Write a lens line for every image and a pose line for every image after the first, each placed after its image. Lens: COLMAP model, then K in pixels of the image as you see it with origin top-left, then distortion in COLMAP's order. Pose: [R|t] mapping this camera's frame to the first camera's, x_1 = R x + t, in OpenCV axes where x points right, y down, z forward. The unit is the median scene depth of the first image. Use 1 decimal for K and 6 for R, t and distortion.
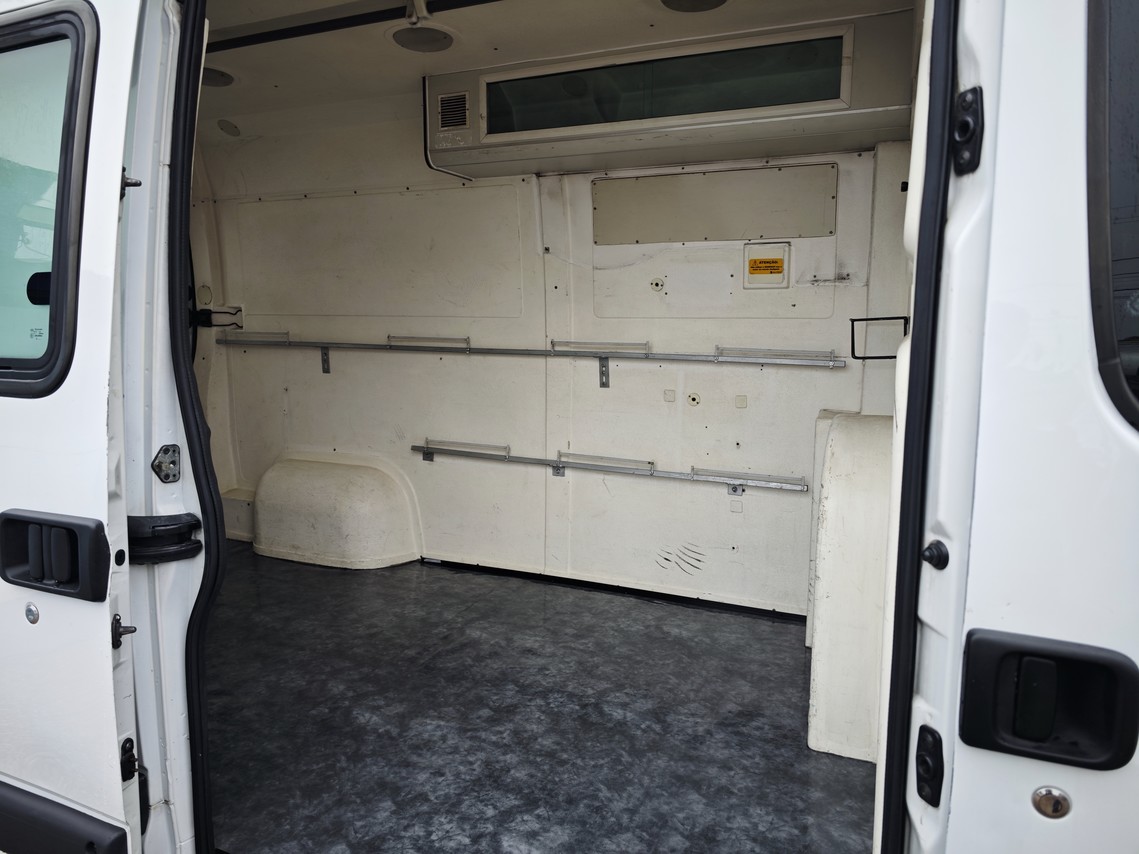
lens RADIAL K [[778.4, 0, 543.4], [0, 778.4, 417.4], [0, 0, 1]] dist [0.016060, -0.022677]
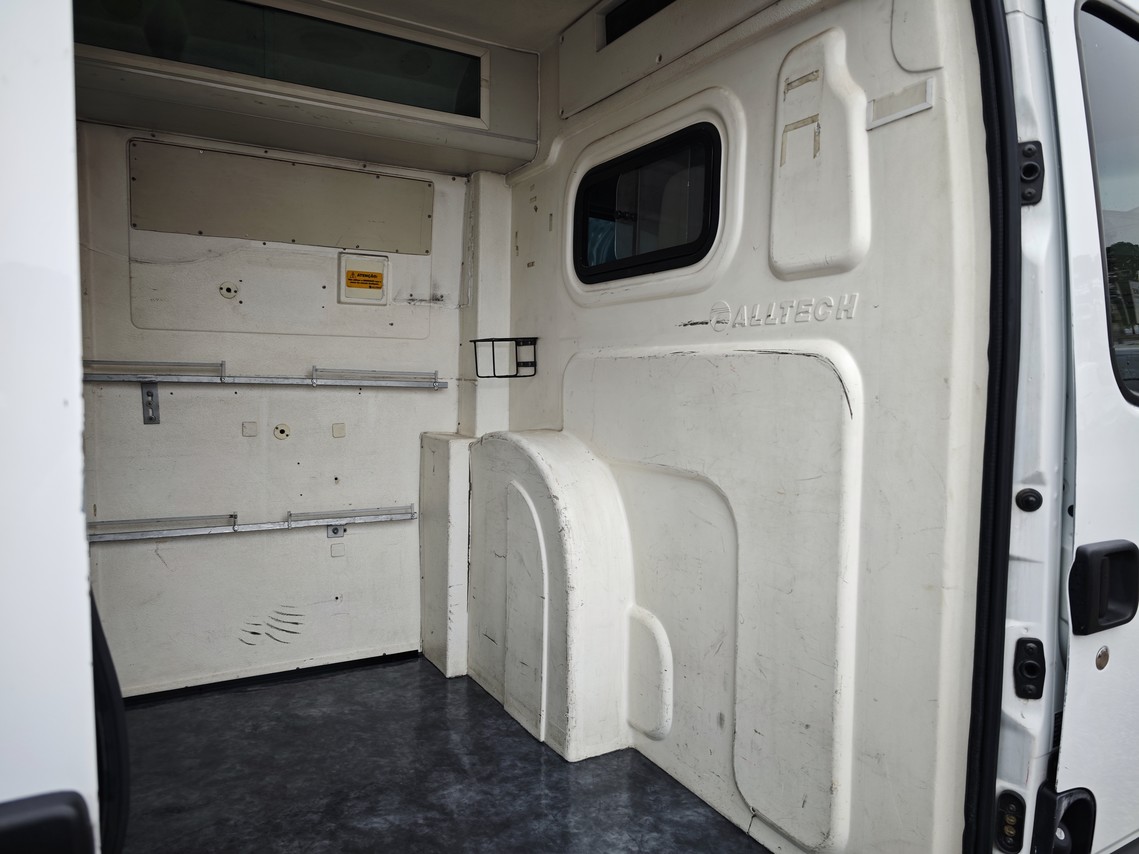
lens RADIAL K [[778.4, 0, 569.1], [0, 778.4, 430.7], [0, 0, 1]] dist [0.016060, -0.022677]
pose [[0.592569, -0.057162, 0.803489, -0.313863], [0.086821, 0.996200, 0.006841, -0.003319], [-0.800827, 0.065706, 0.595280, 0.273891]]
